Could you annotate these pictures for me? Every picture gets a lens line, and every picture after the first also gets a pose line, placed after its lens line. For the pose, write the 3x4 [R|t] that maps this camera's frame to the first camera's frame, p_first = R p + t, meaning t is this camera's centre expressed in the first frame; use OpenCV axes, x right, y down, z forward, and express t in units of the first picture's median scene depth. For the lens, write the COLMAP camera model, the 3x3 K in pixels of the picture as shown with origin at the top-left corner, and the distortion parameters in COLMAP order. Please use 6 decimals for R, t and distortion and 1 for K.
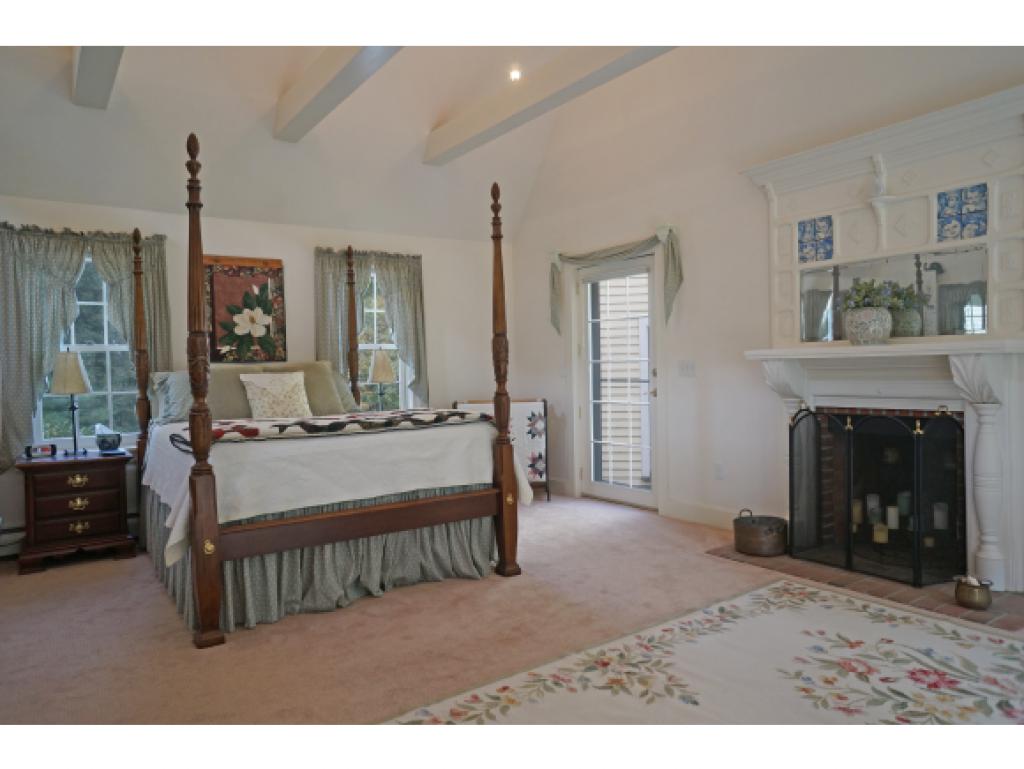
lens RADIAL K [[692.4, 0, 510.5], [0, 692.4, 384.4], [0, 0, 1]] dist [-0.066289, 0.094632]
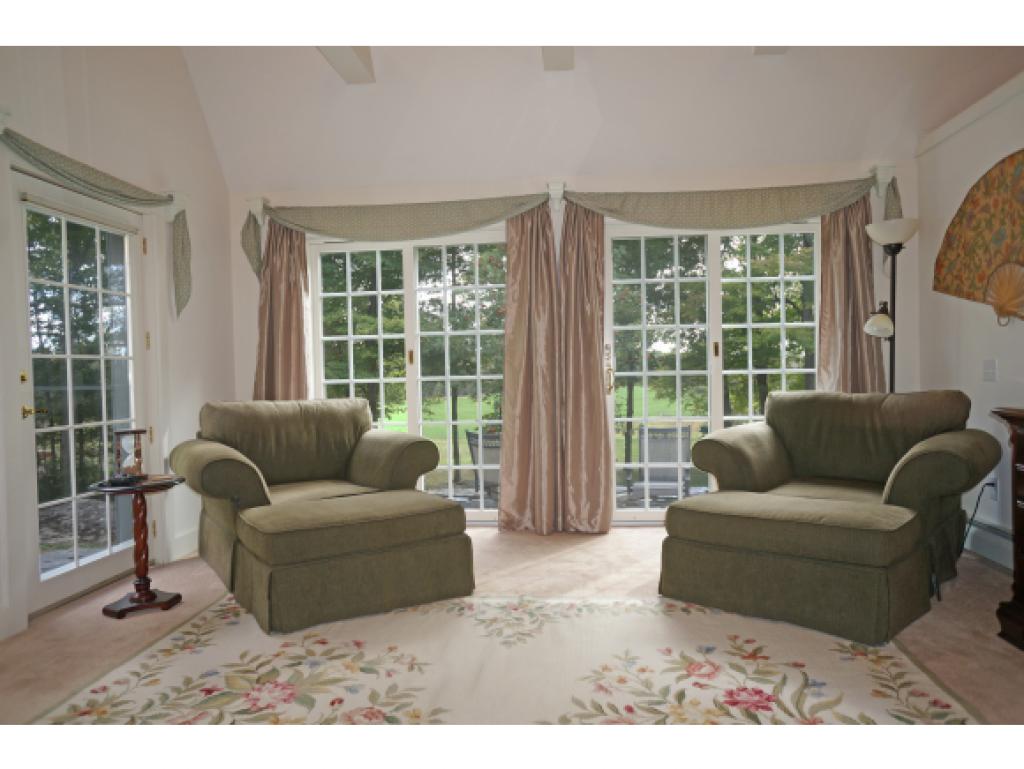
lens RADIAL K [[692.4, 0, 510.5], [0, 692.4, 384.4], [0, 0, 1]] dist [-0.066289, 0.094632]
pose [[0.761976, 0.025830, -0.647090, 0.514980], [-0.019239, 0.999666, 0.017249, 0.022058], [0.647319, -0.000694, 0.762219, 0.103073]]
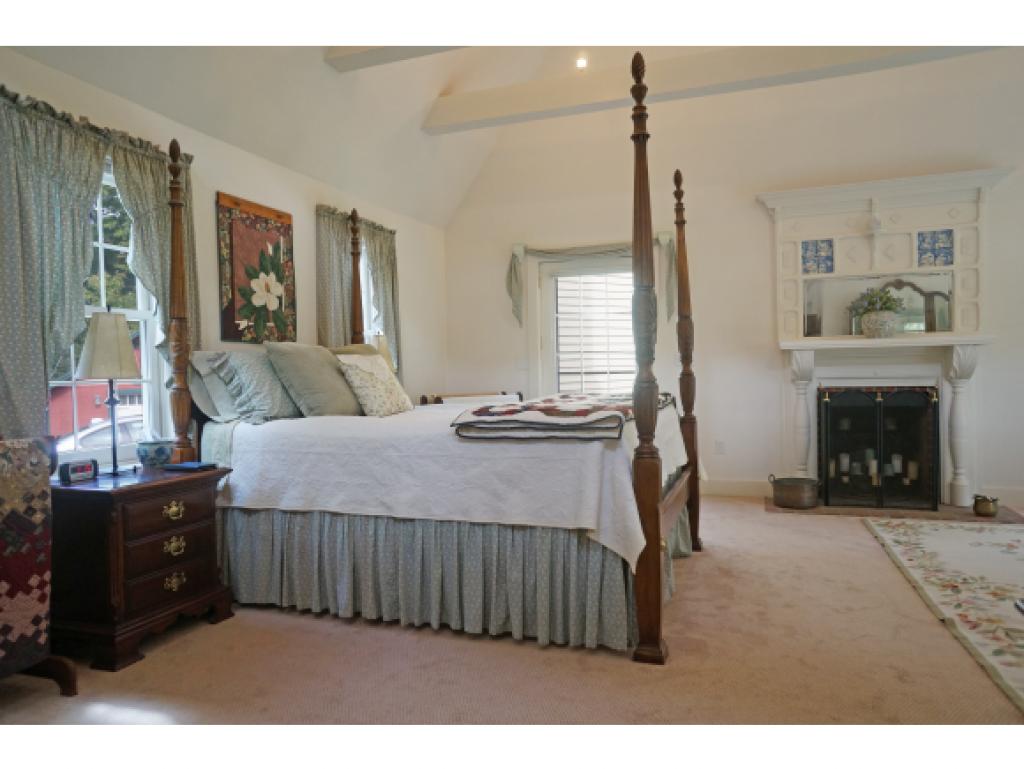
lens RADIAL K [[692.4, 0, 510.5], [0, 692.4, 384.4], [0, 0, 1]] dist [-0.066289, 0.094632]
pose [[0.818571, -0.004908, 0.574384, -0.746432], [0.015813, 0.999777, -0.013993, 0.035282], [-0.574187, 0.020537, 0.818466, 0.282228]]
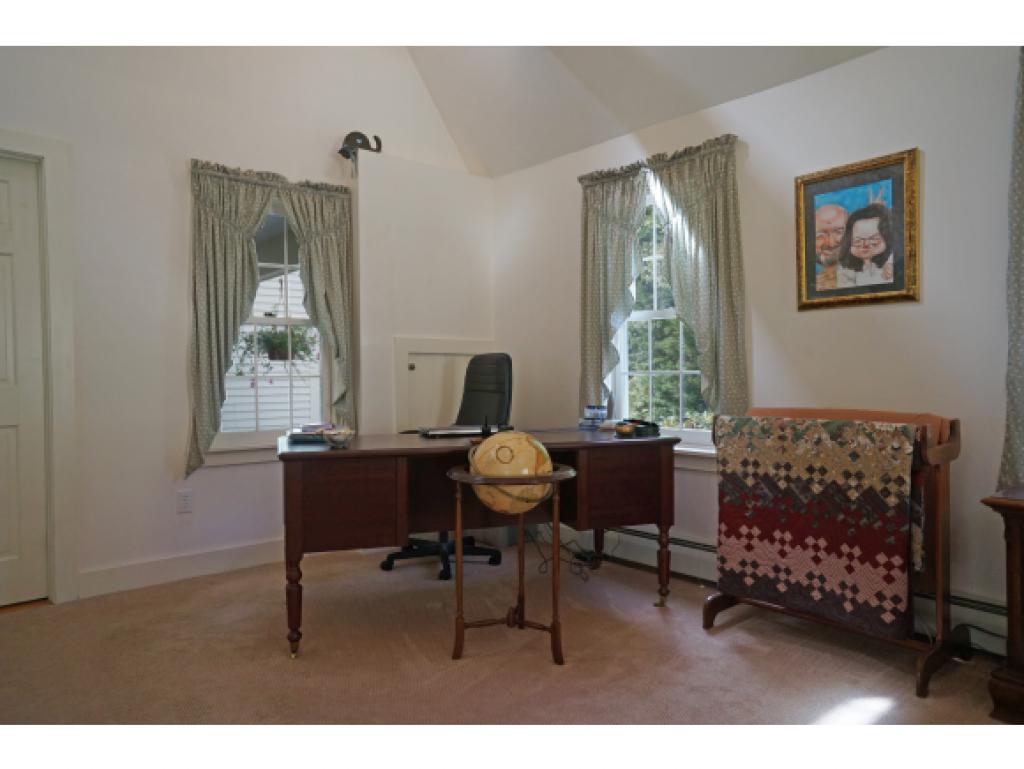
lens RADIAL K [[692.4, 0, 510.5], [0, 692.4, 384.4], [0, 0, 1]] dist [-0.066289, 0.094632]
pose [[0.093911, 0.038342, -0.994842, -0.236523], [-0.013487, 0.999215, 0.037237, 0.016820], [0.995489, 0.009920, 0.094355, 0.572906]]
